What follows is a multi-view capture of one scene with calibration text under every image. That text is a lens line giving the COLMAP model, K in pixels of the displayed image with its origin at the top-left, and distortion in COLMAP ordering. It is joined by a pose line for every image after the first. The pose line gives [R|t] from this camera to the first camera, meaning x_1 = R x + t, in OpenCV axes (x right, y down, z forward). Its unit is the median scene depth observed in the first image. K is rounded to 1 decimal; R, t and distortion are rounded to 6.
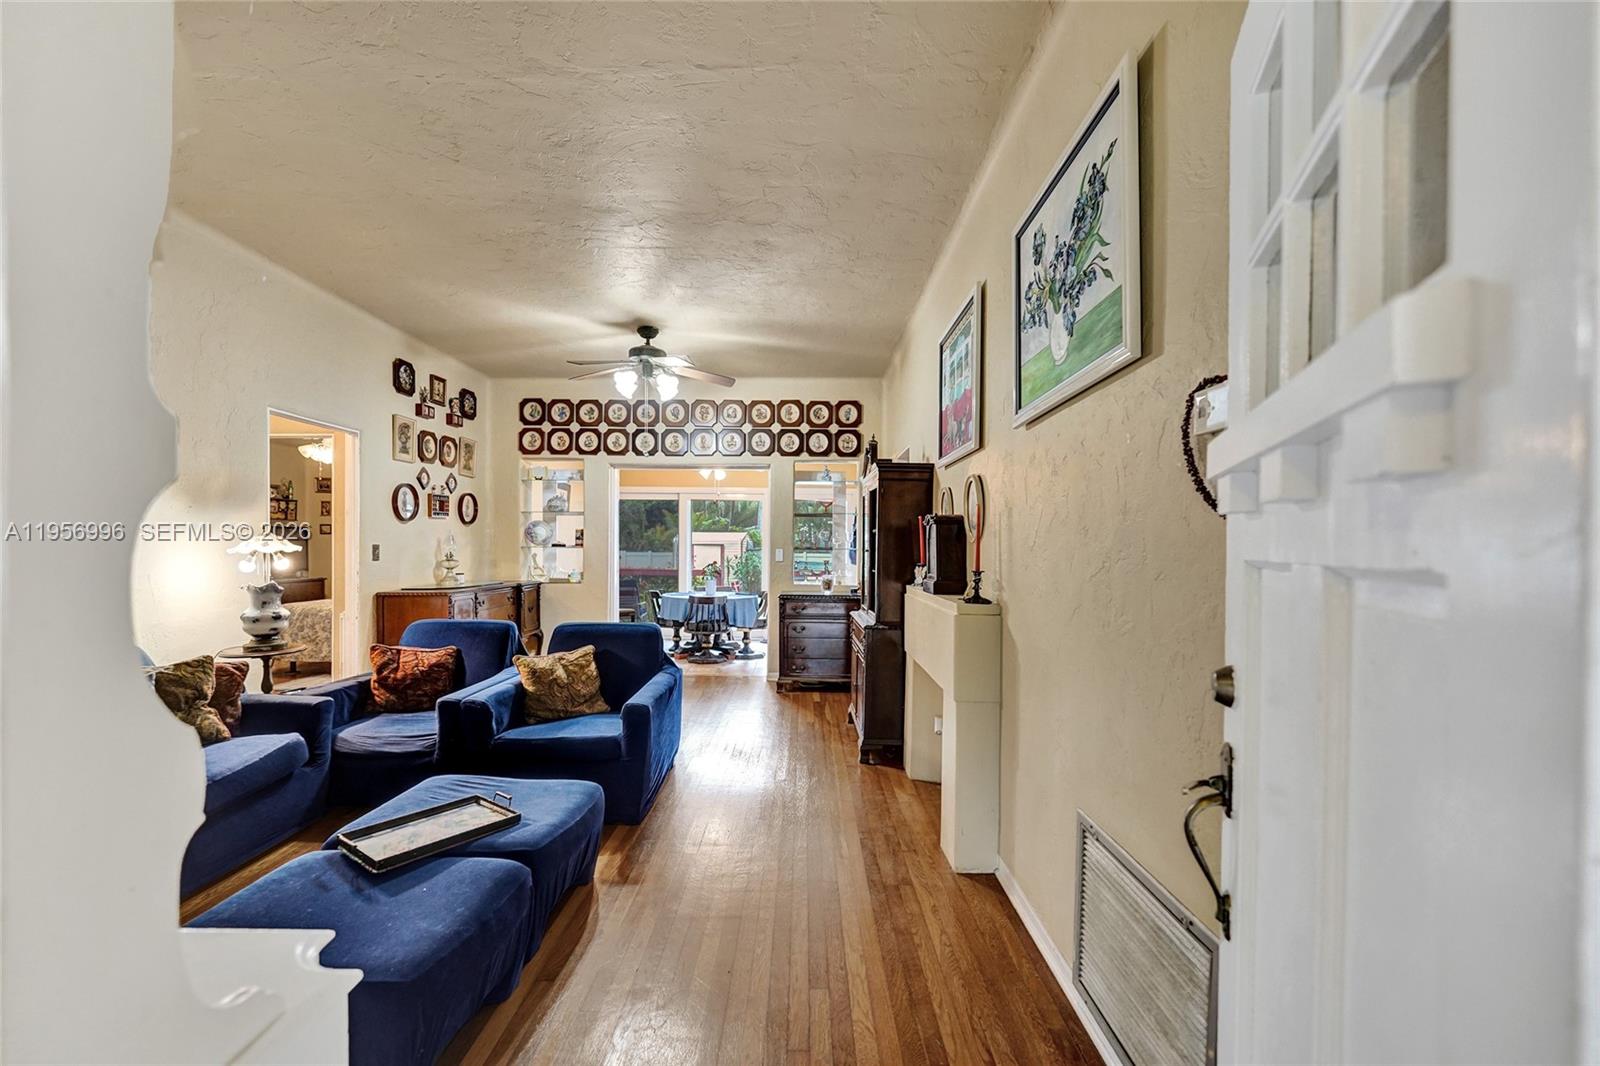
lens RADIAL K [[649.4, 0, 810.6], [0, 649.4, 553.9], [0, 0, 1]] dist [0.001726, 0.000102]
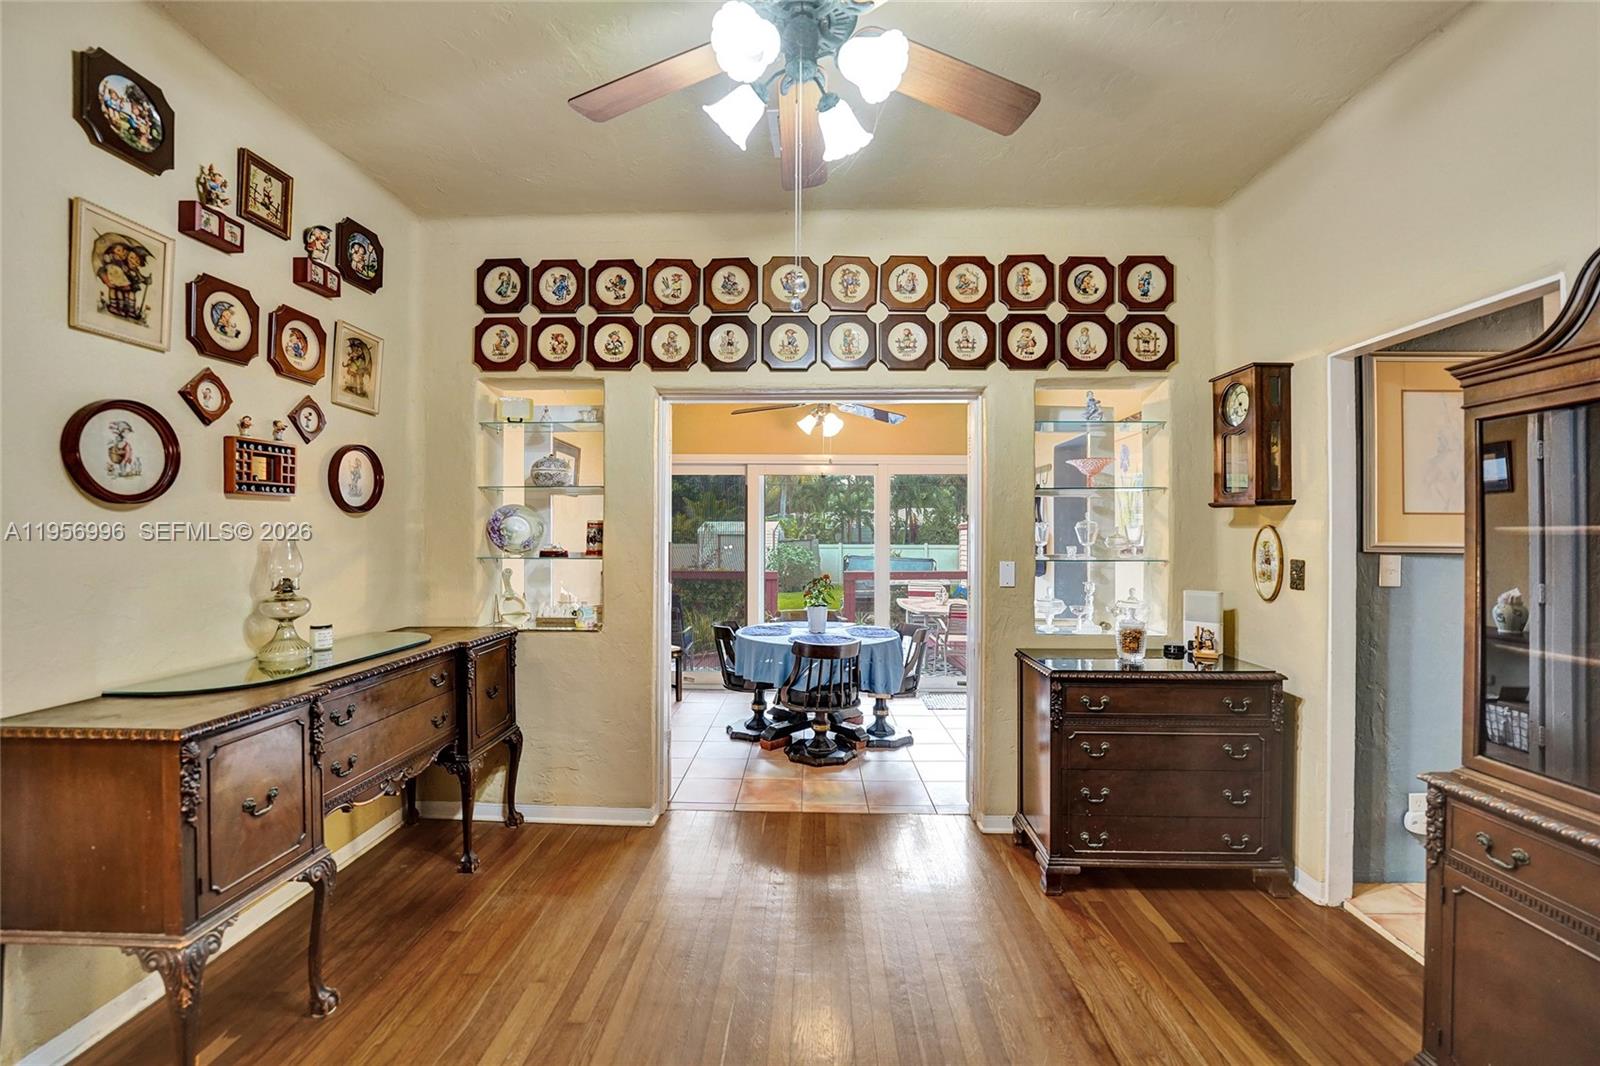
lens RADIAL K [[651.4, 0, 814.3], [0, 651.4, 534.2], [0, 0, 1]] dist [-0.012756, 0.000224]
pose [[0.999883, -0.003019, -0.014973, -0.183755], [0.002826, 0.999913, -0.012881, -0.021849], [0.015010, 0.012837, 0.999805, 0.513969]]
